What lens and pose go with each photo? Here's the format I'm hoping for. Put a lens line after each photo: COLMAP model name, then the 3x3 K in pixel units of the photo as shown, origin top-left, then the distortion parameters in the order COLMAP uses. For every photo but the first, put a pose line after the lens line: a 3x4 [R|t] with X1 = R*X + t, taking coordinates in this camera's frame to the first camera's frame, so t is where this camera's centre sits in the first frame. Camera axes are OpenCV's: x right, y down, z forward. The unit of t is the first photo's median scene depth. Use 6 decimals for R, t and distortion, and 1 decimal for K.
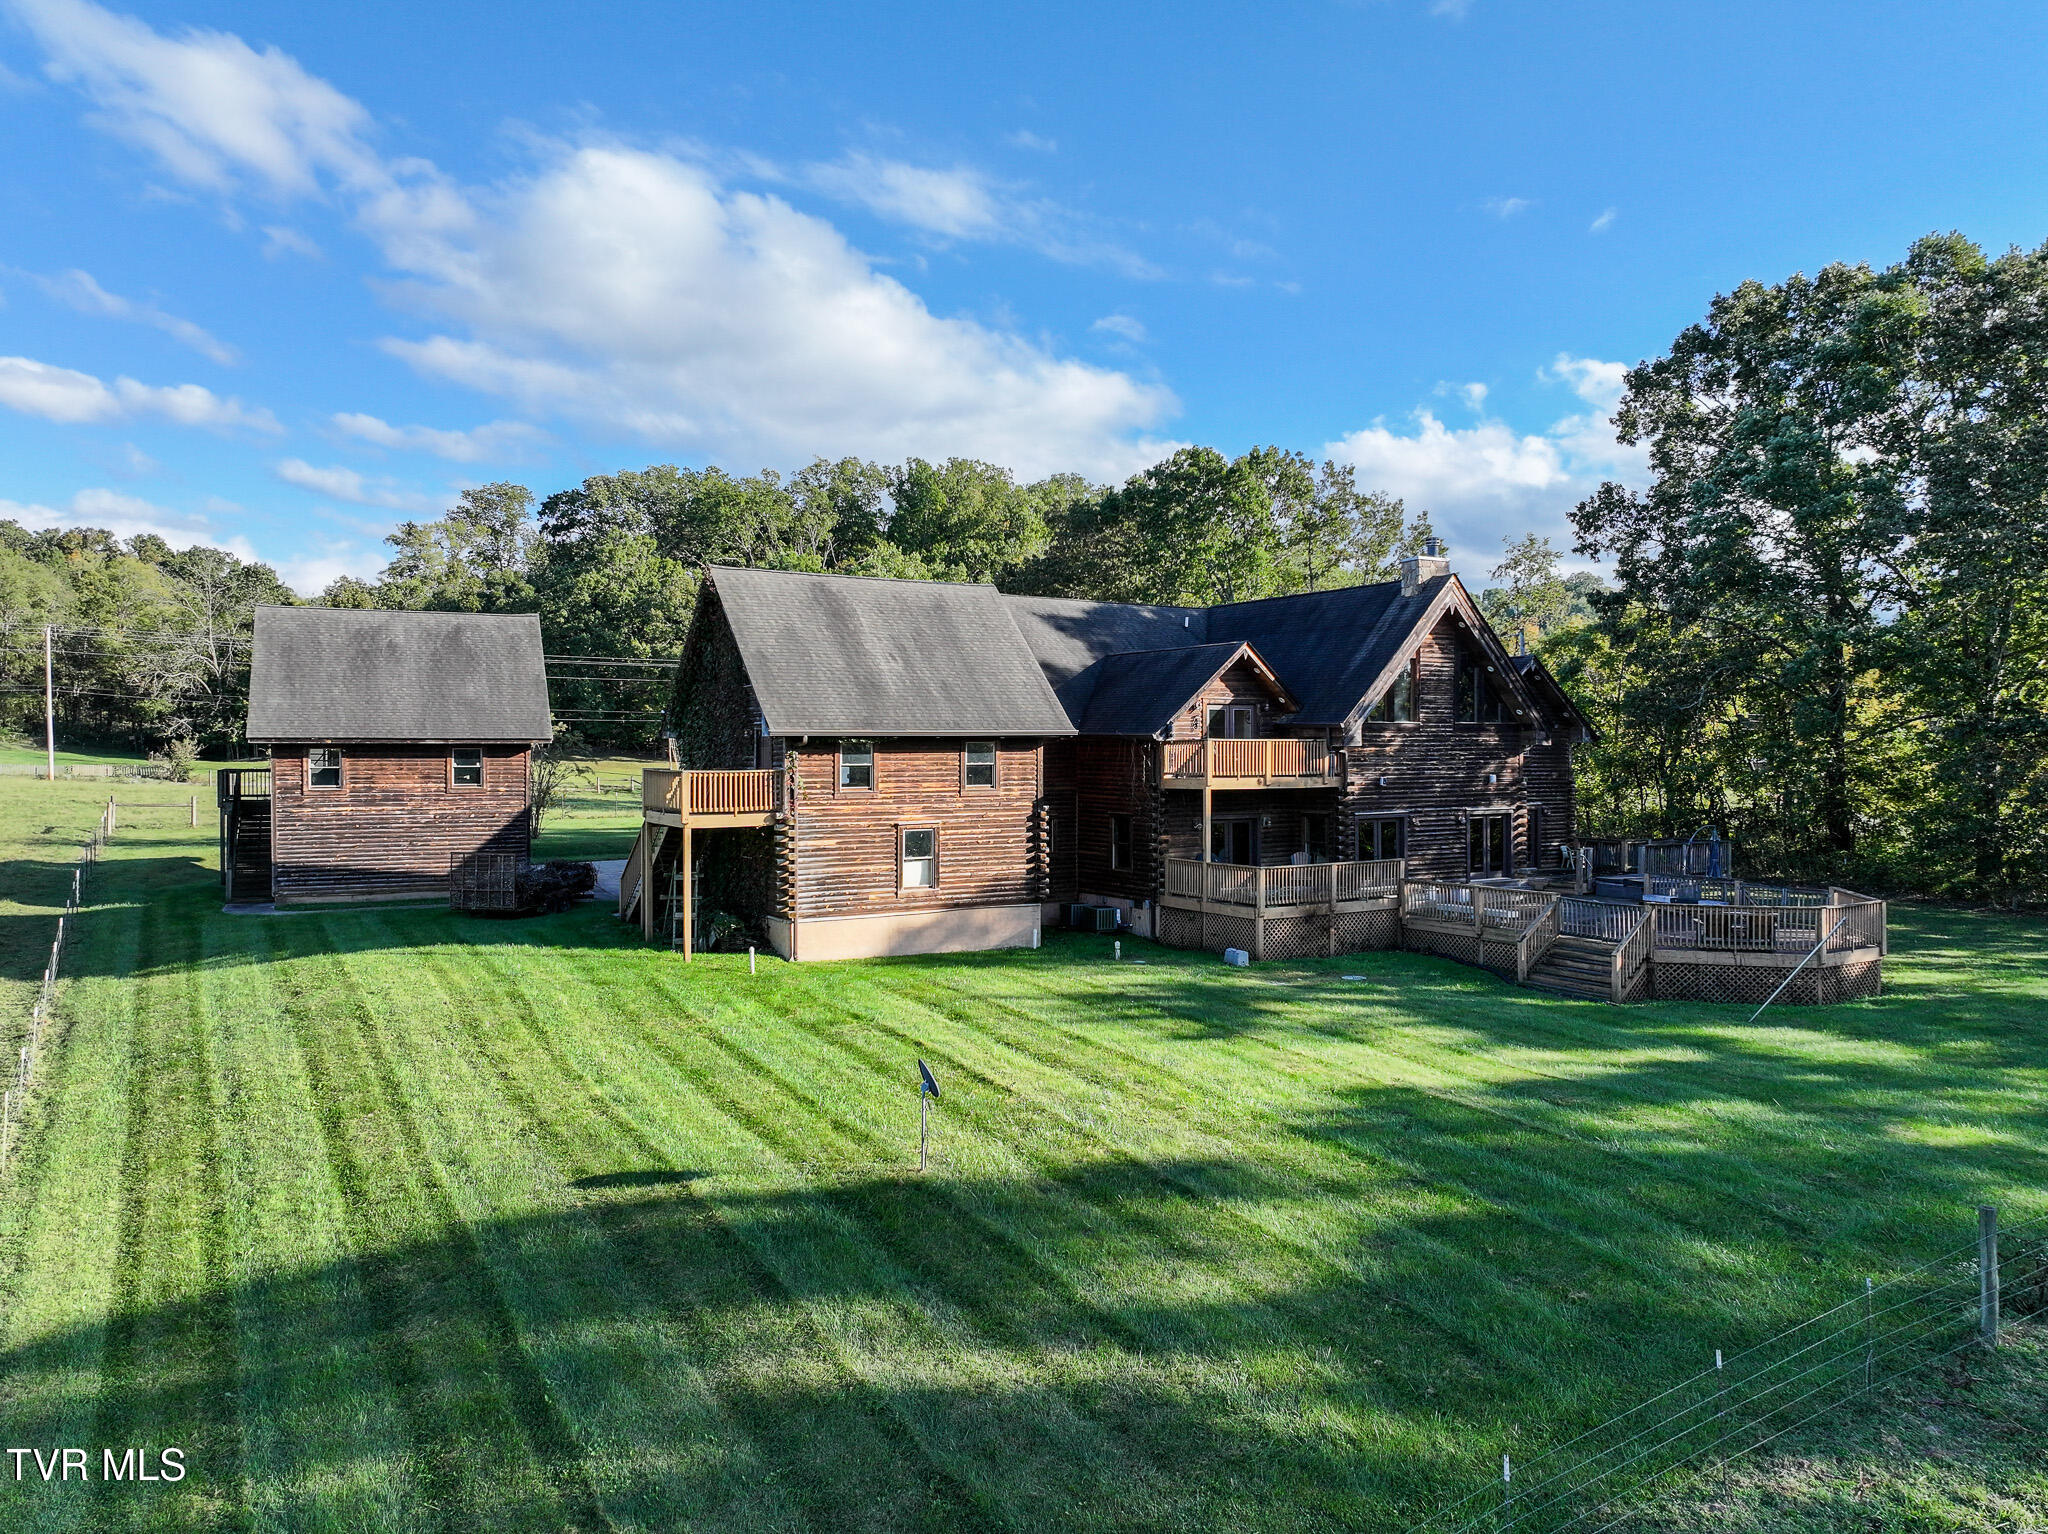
lens RADIAL K [[1424.9, 0, 1024.0], [0, 1424.9, 767.0], [0, 0, 1]] dist [0.002970, 0.010739]
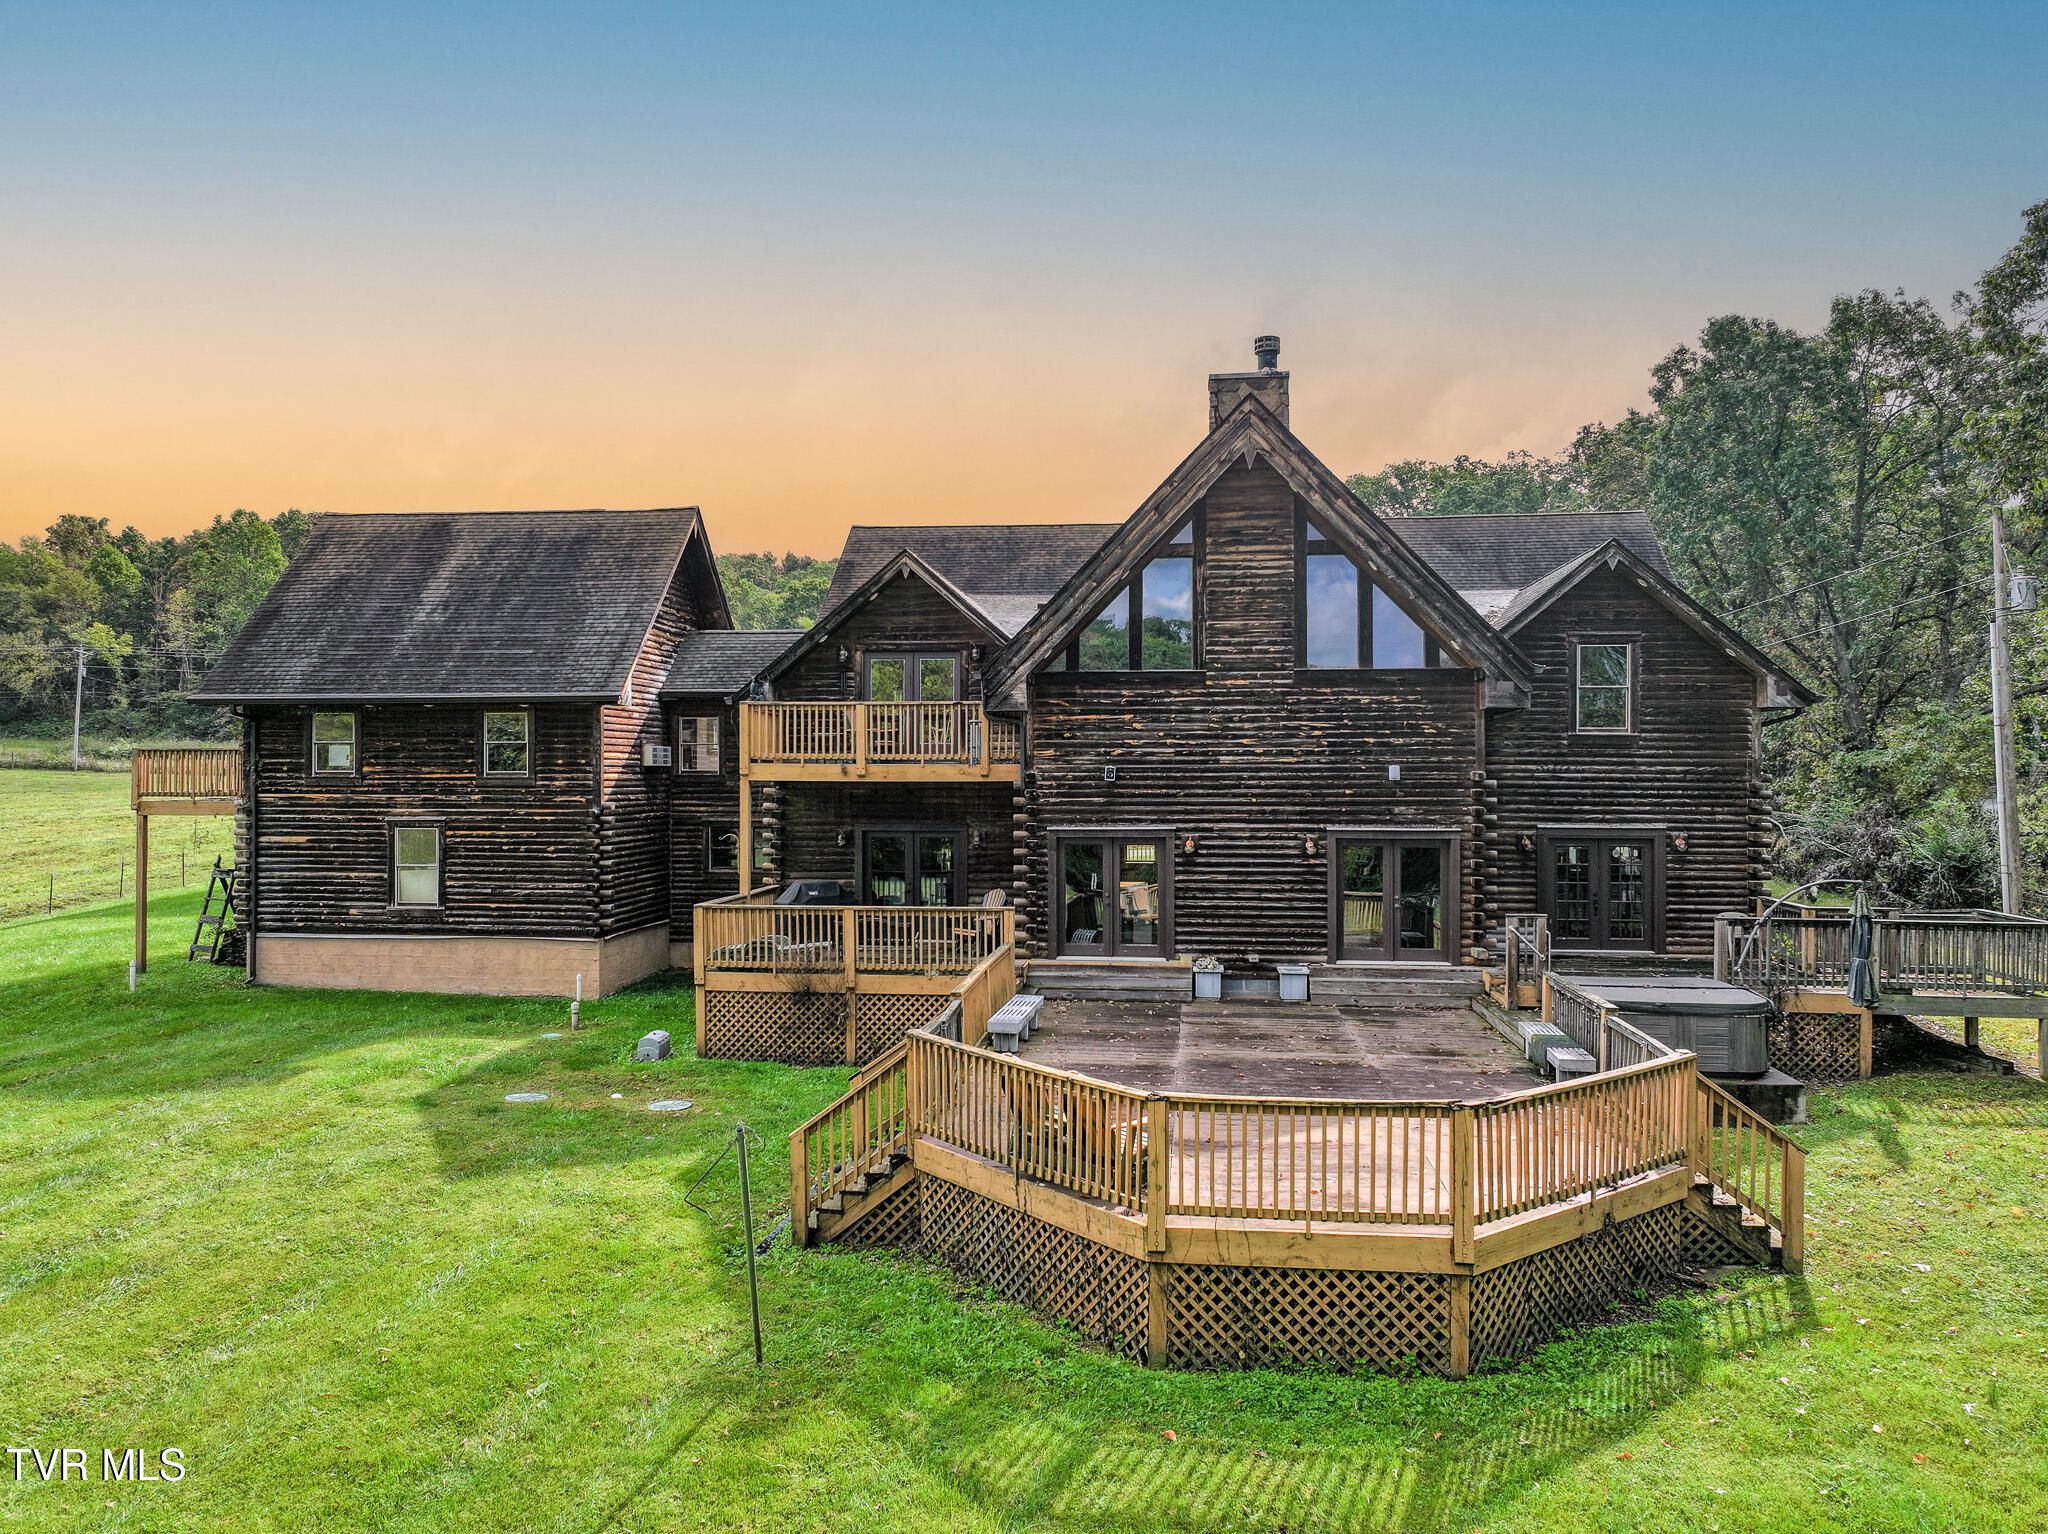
lens RADIAL K [[1434.9, 0, 1024.0], [0, 1434.9, 767.0], [0, 0, 1]] dist [0.003710, -0.000996]
pose [[0.788294, 0.003094, -0.615291, 0.614412], [-0.011194, 0.999894, -0.009314, 0.013857], [0.615197, 0.014229, 0.788245, 0.554916]]
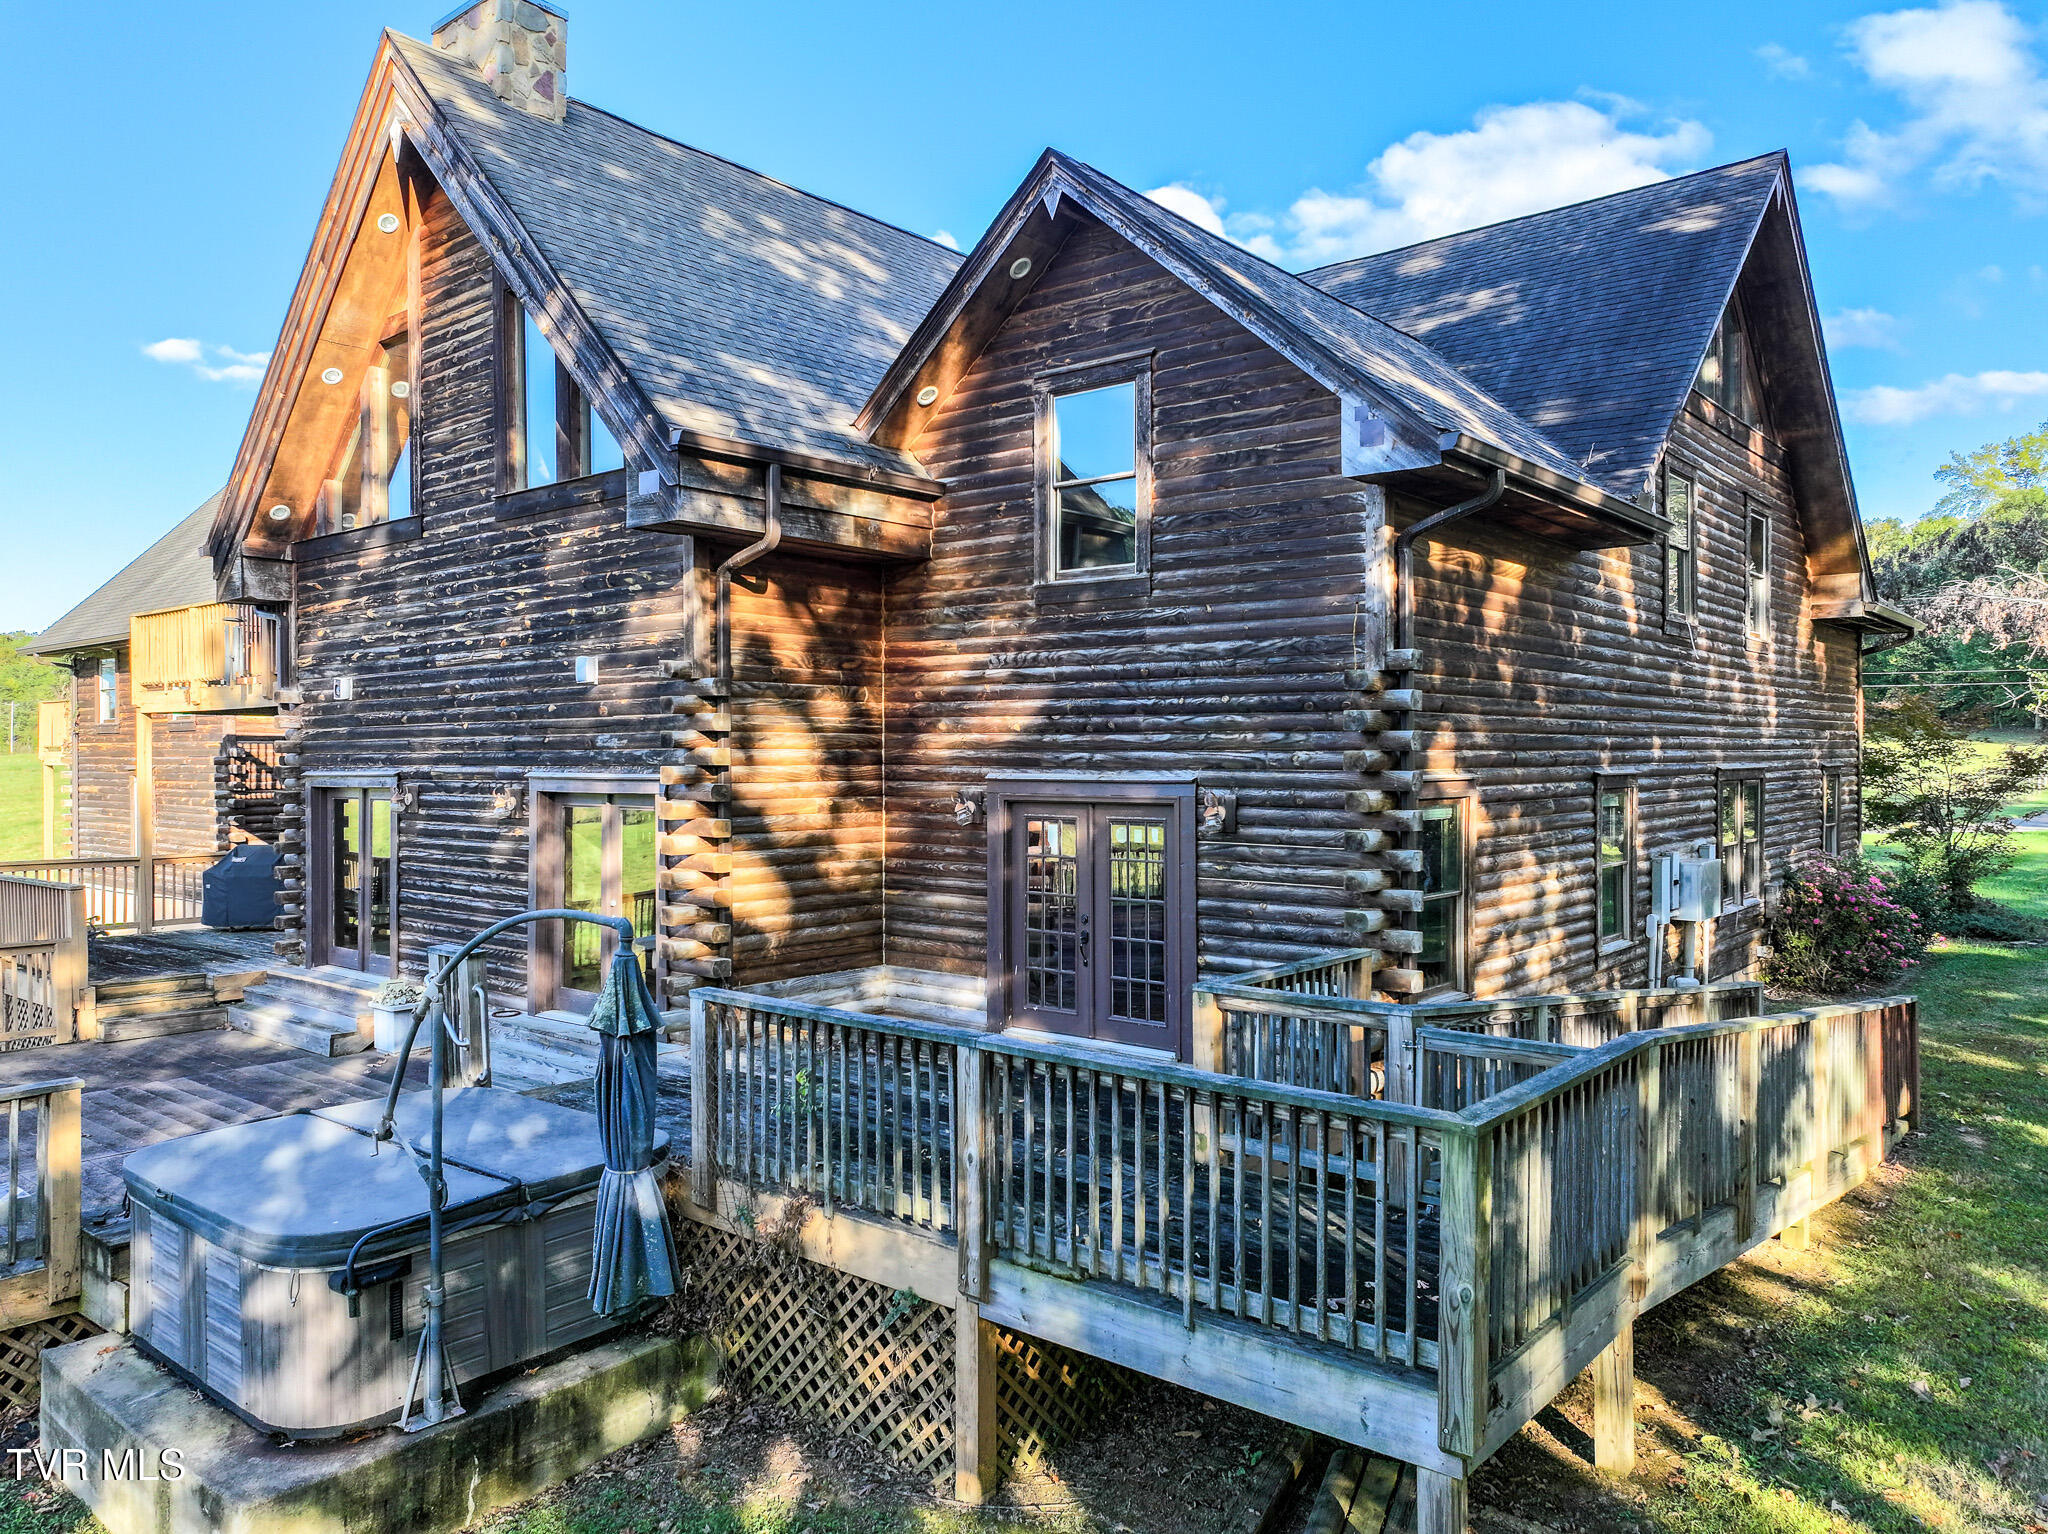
lens RADIAL K [[1424.9, 0, 1024.0], [0, 1424.9, 767.0], [0, 0, 1]] dist [0.002970, 0.010739]
pose [[0.330987, 0.010902, -0.943572, 0.701375], [-0.010606, 0.999913, 0.007832, 0.027212], [0.943576, 0.007415, 0.331074, 1.107069]]
